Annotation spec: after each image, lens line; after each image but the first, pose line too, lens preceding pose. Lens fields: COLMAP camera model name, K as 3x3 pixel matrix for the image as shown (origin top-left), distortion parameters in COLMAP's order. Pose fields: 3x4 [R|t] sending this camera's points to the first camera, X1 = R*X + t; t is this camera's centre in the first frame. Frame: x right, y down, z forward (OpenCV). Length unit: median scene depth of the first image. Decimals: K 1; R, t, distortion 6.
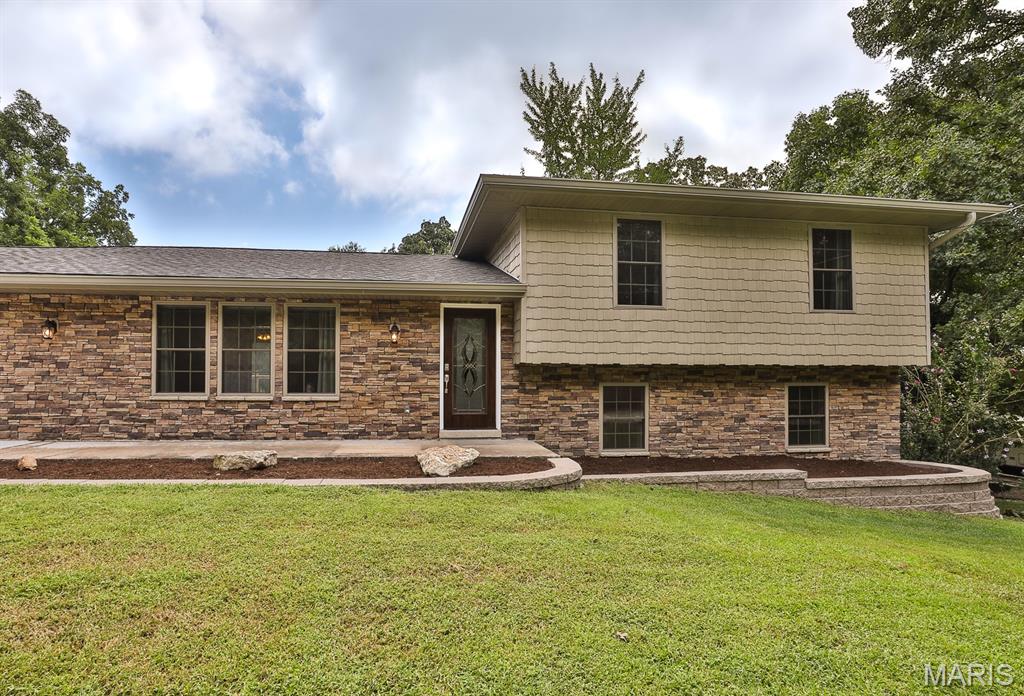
lens RADIAL K [[486.9, 0, 465.4], [0, 486.9, 365.0], [0, 0, 1]] dist [-0.016415, -0.000104]
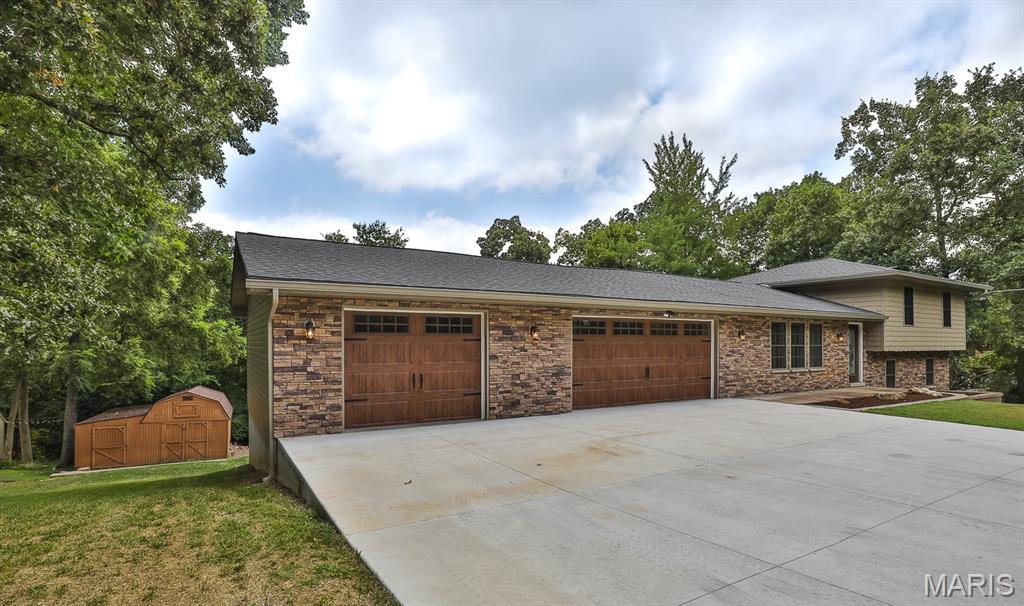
lens RADIAL K [[520.0, 0, 512.0], [0, 520.0, 337.9], [0, 0, 1]] dist [-0.016501, 0.000202]
pose [[0.892694, 0.001241, 0.450662, -2.284647], [-0.003998, 0.999979, 0.005166, -0.064548], [-0.450646, -0.006414, 0.892680, -0.308927]]
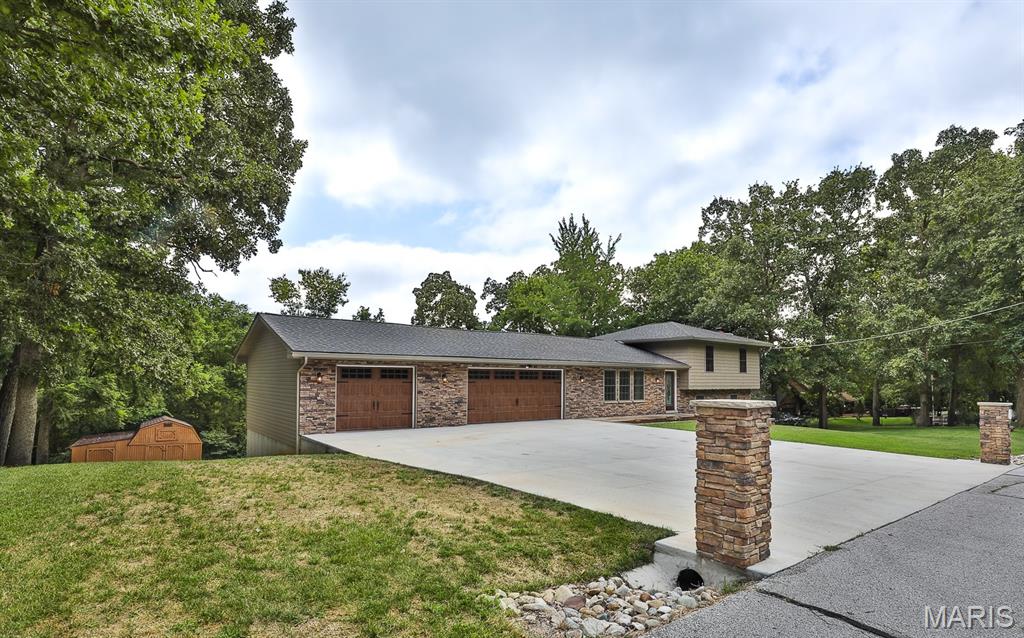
lens RADIAL K [[549.7, 0, 525.1], [0, 549.7, 350.3], [0, 0, 1]] dist [-0.002979, 0.000159]
pose [[0.823721, 0.032029, 0.566090, -2.716974], [-0.014464, 0.999265, -0.035491, -0.113077], [-0.566811, 0.021047, 0.823579, -1.347528]]
